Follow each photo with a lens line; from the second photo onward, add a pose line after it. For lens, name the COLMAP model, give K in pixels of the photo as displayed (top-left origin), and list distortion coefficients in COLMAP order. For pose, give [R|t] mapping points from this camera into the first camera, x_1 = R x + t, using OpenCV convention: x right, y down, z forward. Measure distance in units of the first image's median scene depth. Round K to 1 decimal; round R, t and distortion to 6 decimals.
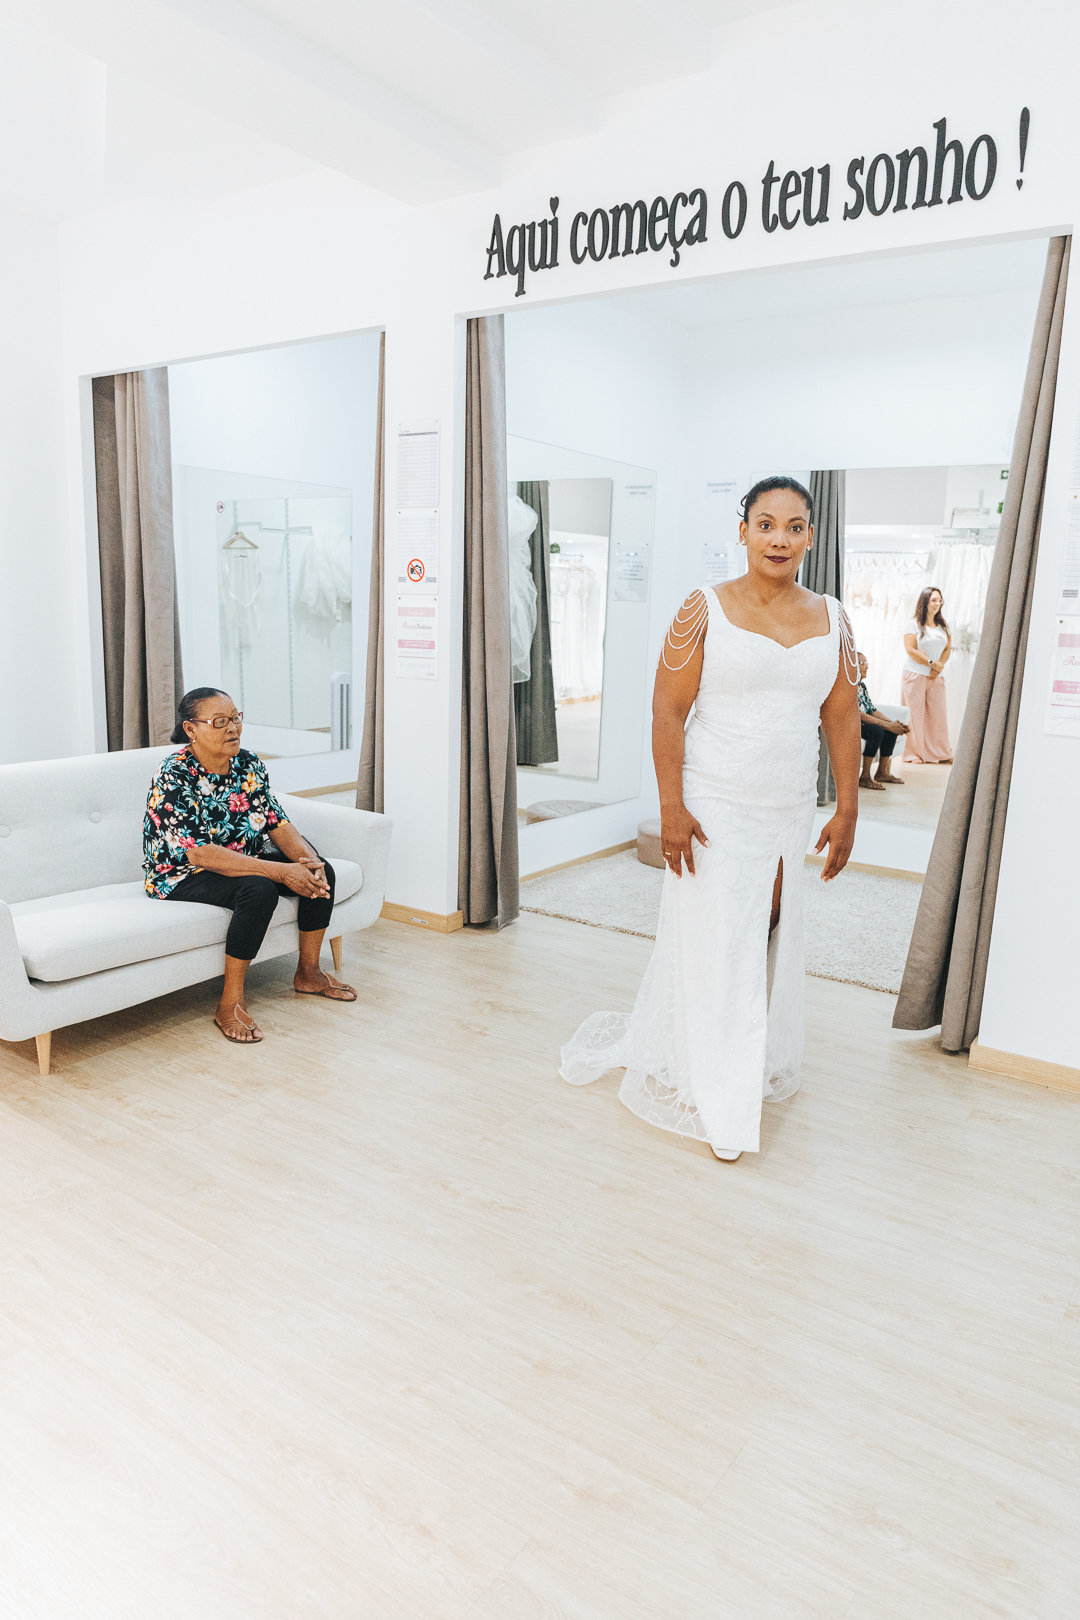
lens RADIAL K [[1086.1, 0, 538.8], [0, 1086.1, 814.3], [0, 0, 1]] dist [-0.019682, -0.006322]
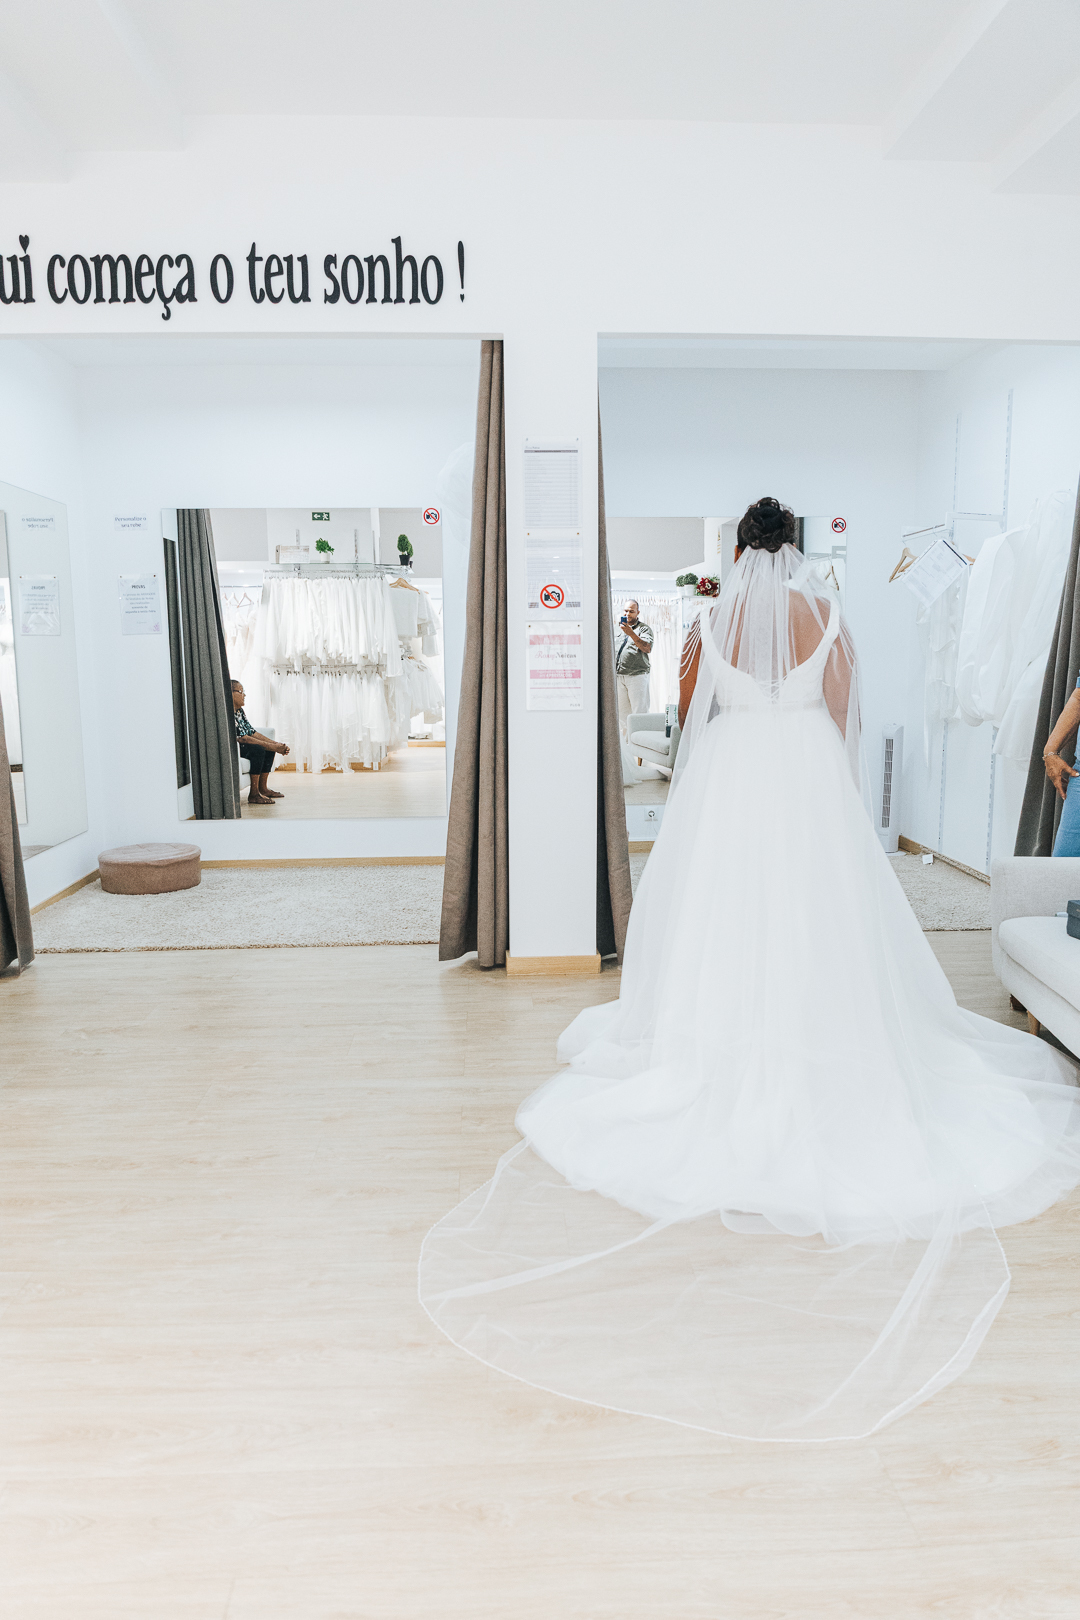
lens RADIAL K [[1086.1, 0, 540.6], [0, 1086.1, 814.3], [0, 0, 1]] dist [-0.019682, -0.006322]
pose [[0.790898, -0.132675, 0.597393, -0.291581], [0.153239, 0.988050, 0.016561, 0.027775], [-0.592451, 0.078446, 0.801778, -0.061679]]
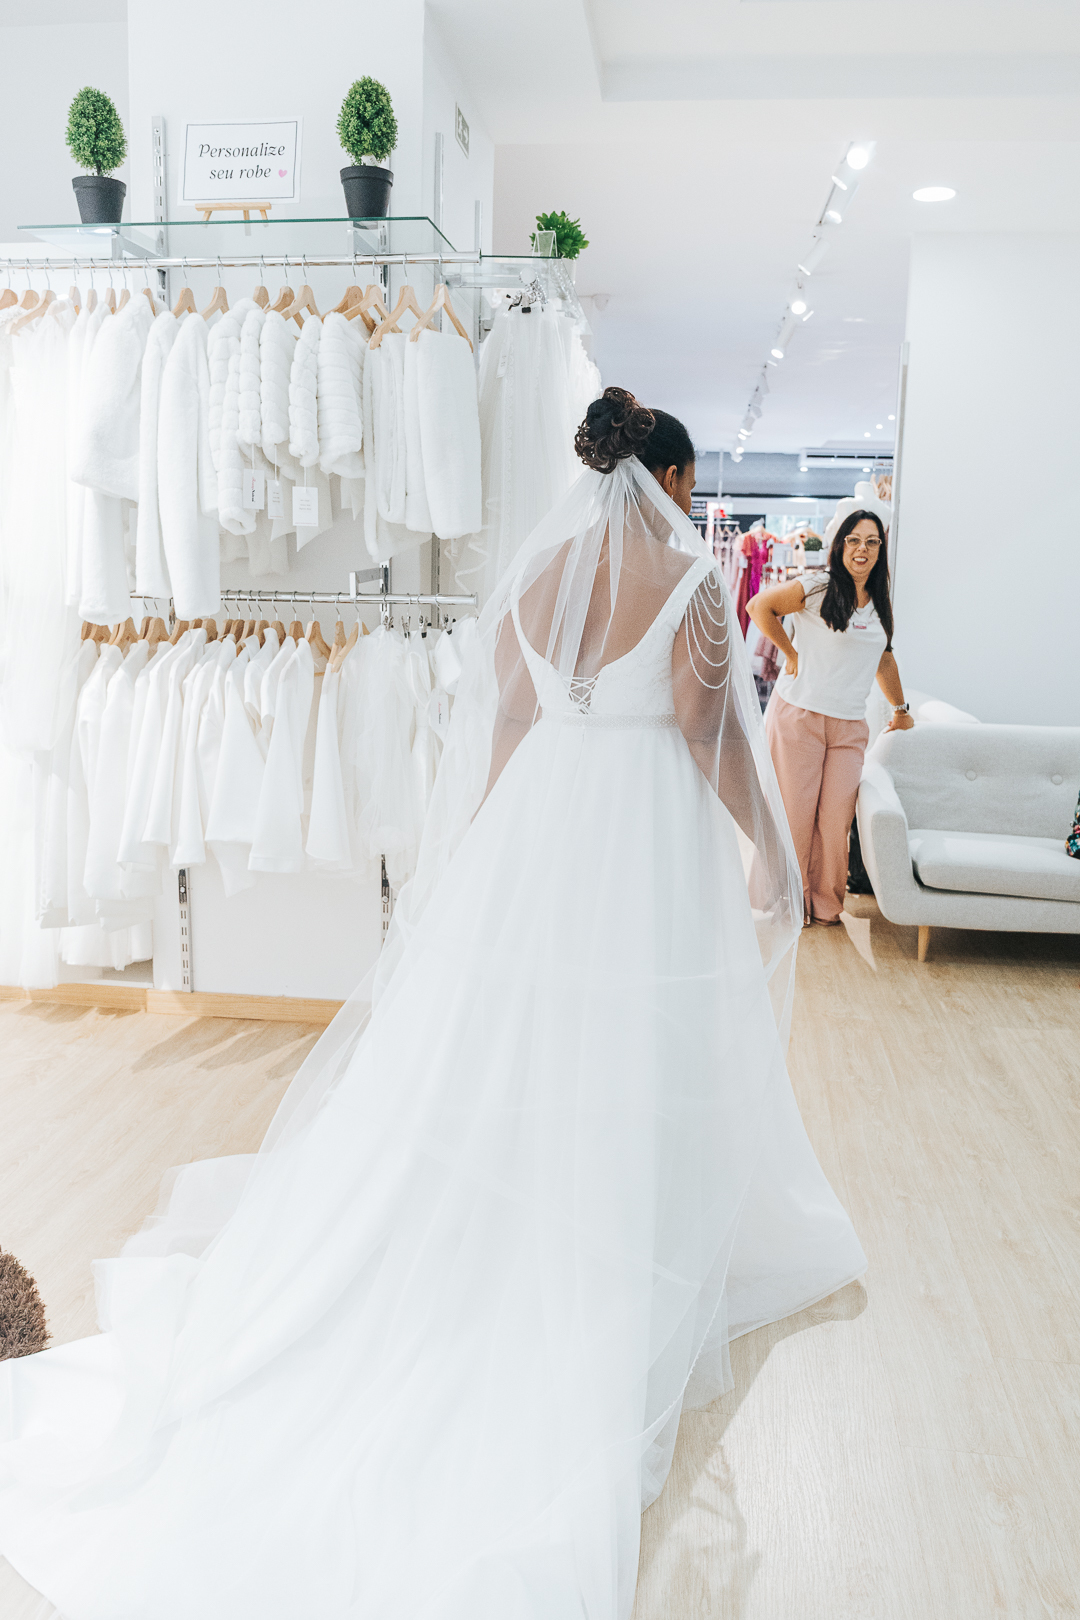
lens RADIAL K [[1086.1, 0, 539.1], [0, 1086.1, 808.4], [0, 0, 1]] dist [-0.019682, -0.006322]
pose [[0.478408, 0.177074, -0.860099, 0.340126], [-0.172340, 0.979343, 0.105763, 0.006269], [0.861060, 0.097632, 0.499043, -0.035731]]
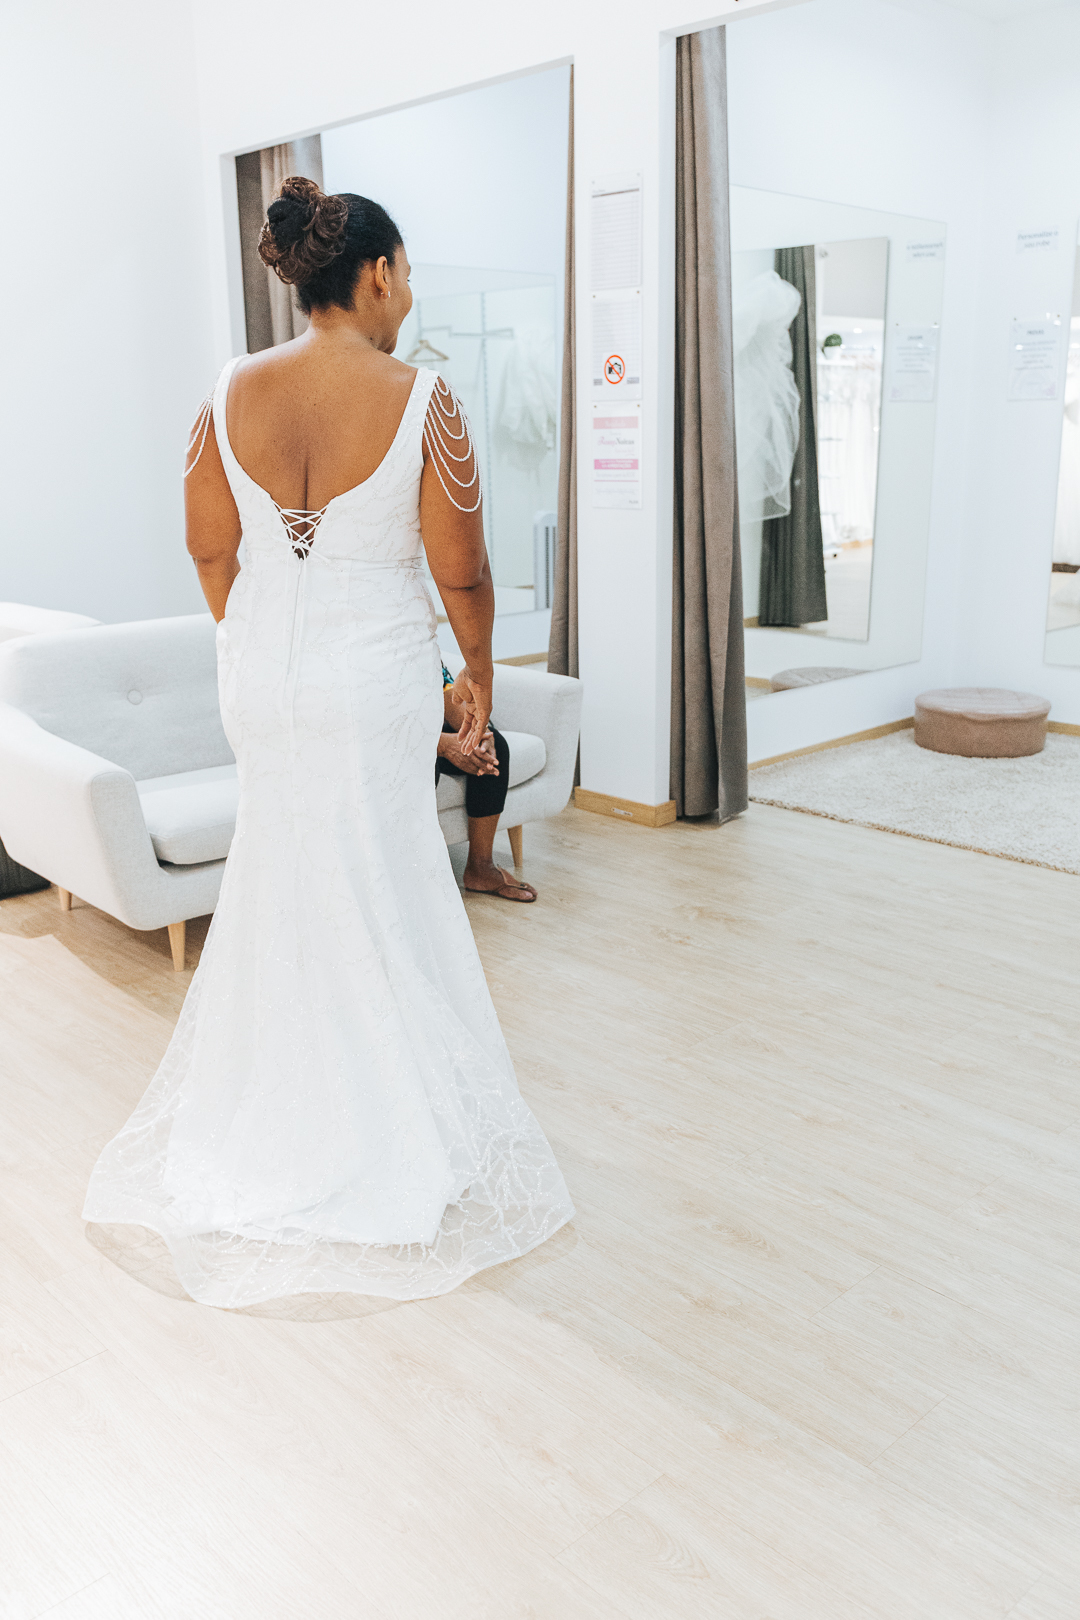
lens RADIAL K [[1395.4, 0, 537.2], [0, 1395.4, 809.2], [0, 0, 1]] dist [-0.021237, -0.023548]
pose [[0.978848, 0.010801, -0.204302, 0.052017], [0.004679, 0.997162, 0.075140, 0.022625], [0.204534, -0.074507, 0.976020, -0.034364]]
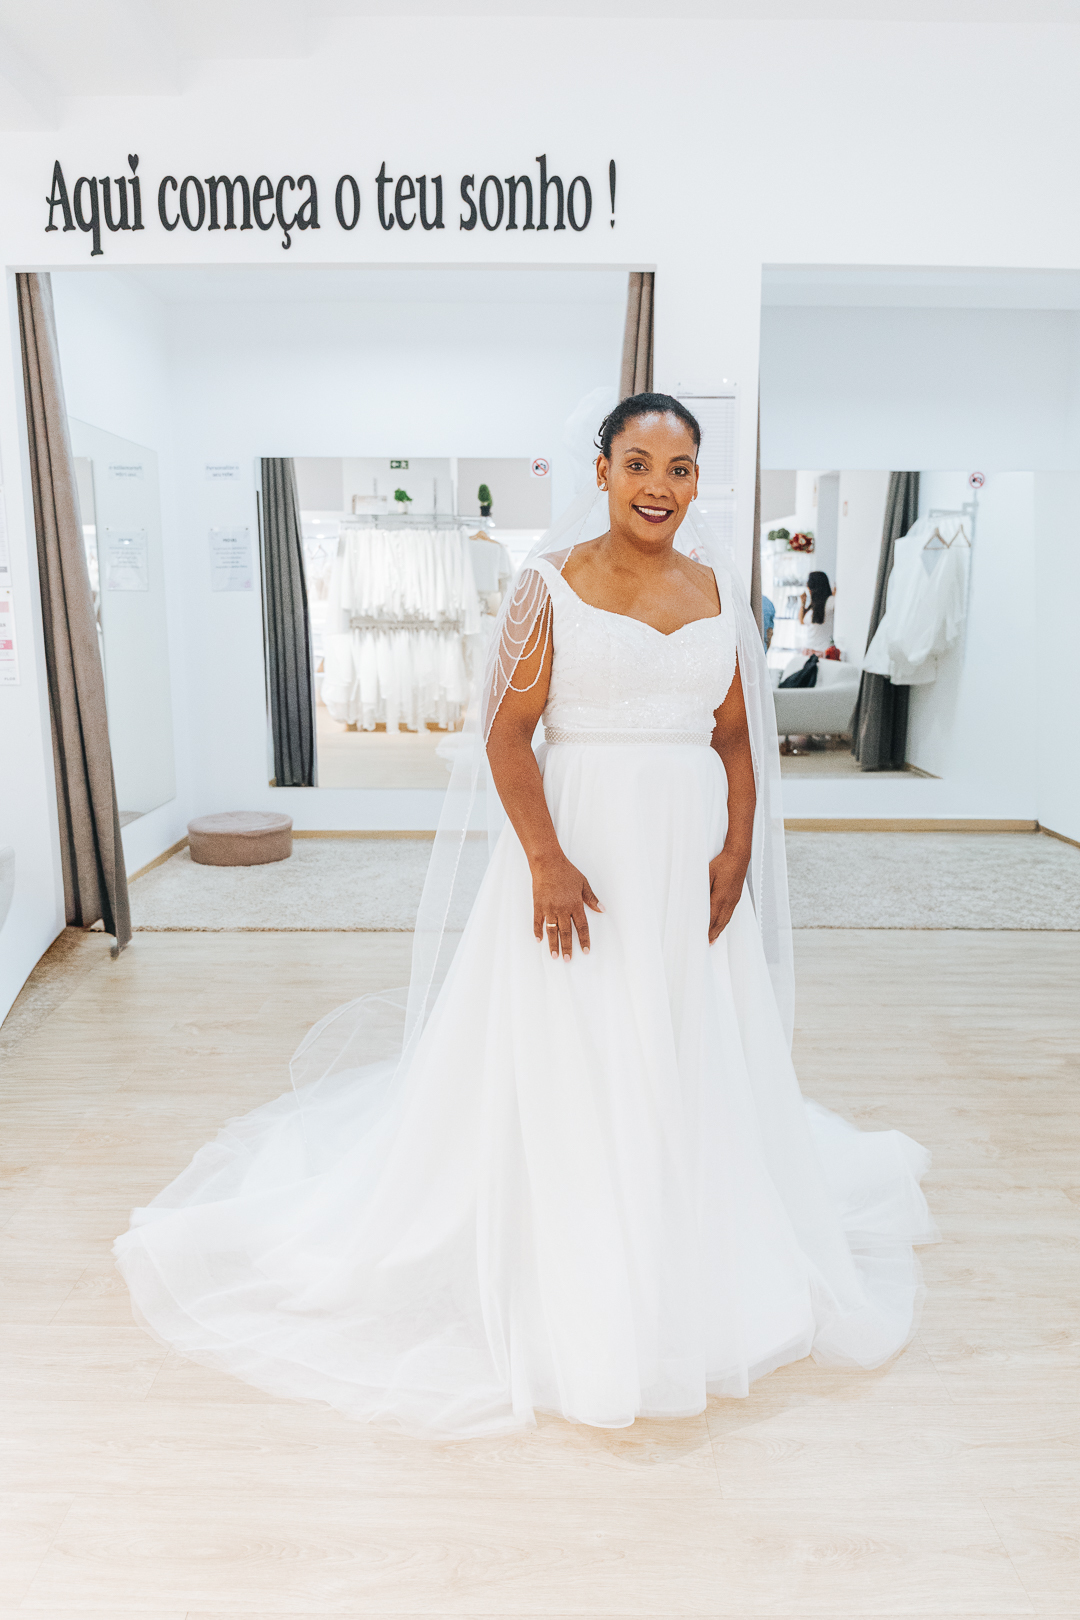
lens RADIAL K [[1101.1, 0, 540.9], [0, 1101.1, 813.3], [0, 0, 1]] dist [-0.022515, -0.008642]
pose [[0.820547, -0.139376, 0.554325, -0.309478], [0.134884, 0.989641, 0.049166, -0.010829], [-0.555435, 0.034426, 0.830847, 0.051632]]
